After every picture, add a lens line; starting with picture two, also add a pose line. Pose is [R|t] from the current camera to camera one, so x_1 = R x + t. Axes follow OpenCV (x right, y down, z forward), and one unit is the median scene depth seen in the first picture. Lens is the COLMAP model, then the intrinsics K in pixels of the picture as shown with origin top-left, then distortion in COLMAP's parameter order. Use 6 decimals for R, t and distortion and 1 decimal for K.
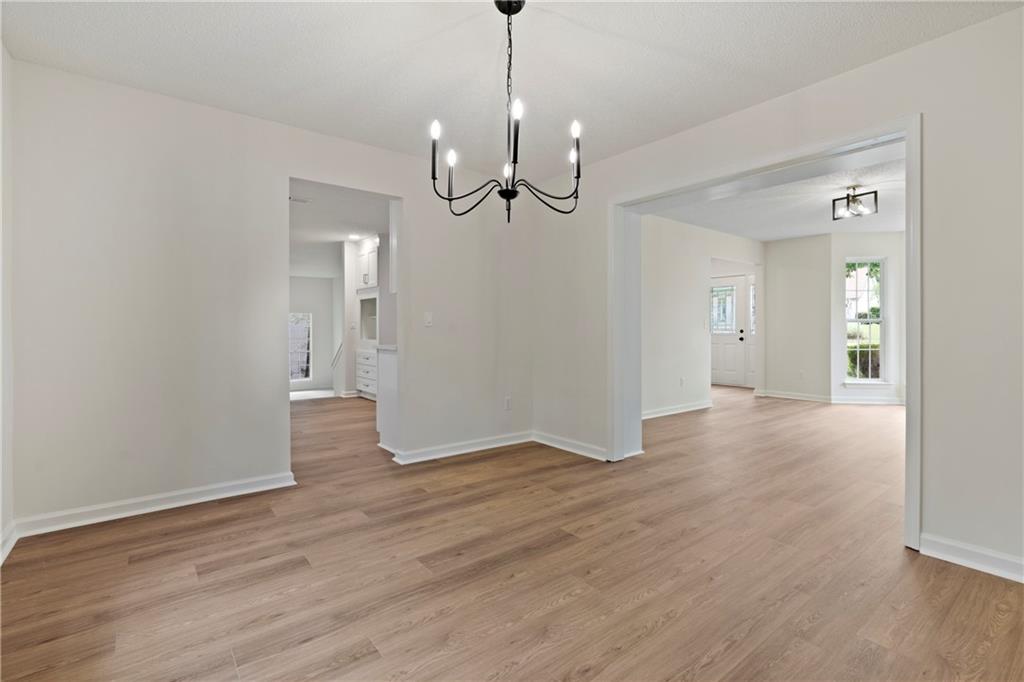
lens RADIAL K [[471.5, 0, 509.8], [0, 471.5, 332.1], [0, 0, 1]] dist [-0.011702, 0.005218]
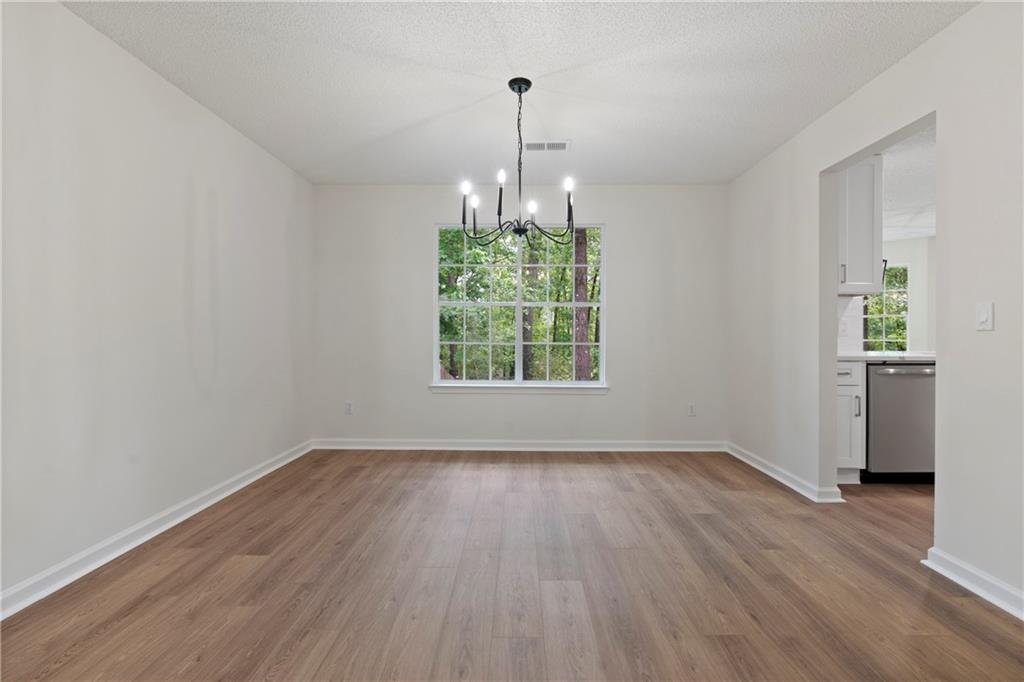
lens RADIAL K [[471.5, 0, 517.7], [0, 471.5, 339.0], [0, 0, 1]] dist [-0.011702, 0.005218]
pose [[-0.616686, 0.005630, -0.787189, 0.812927], [-0.010984, 0.999816, 0.015756, -0.006767], [0.787133, 0.018363, -0.616510, 1.417981]]
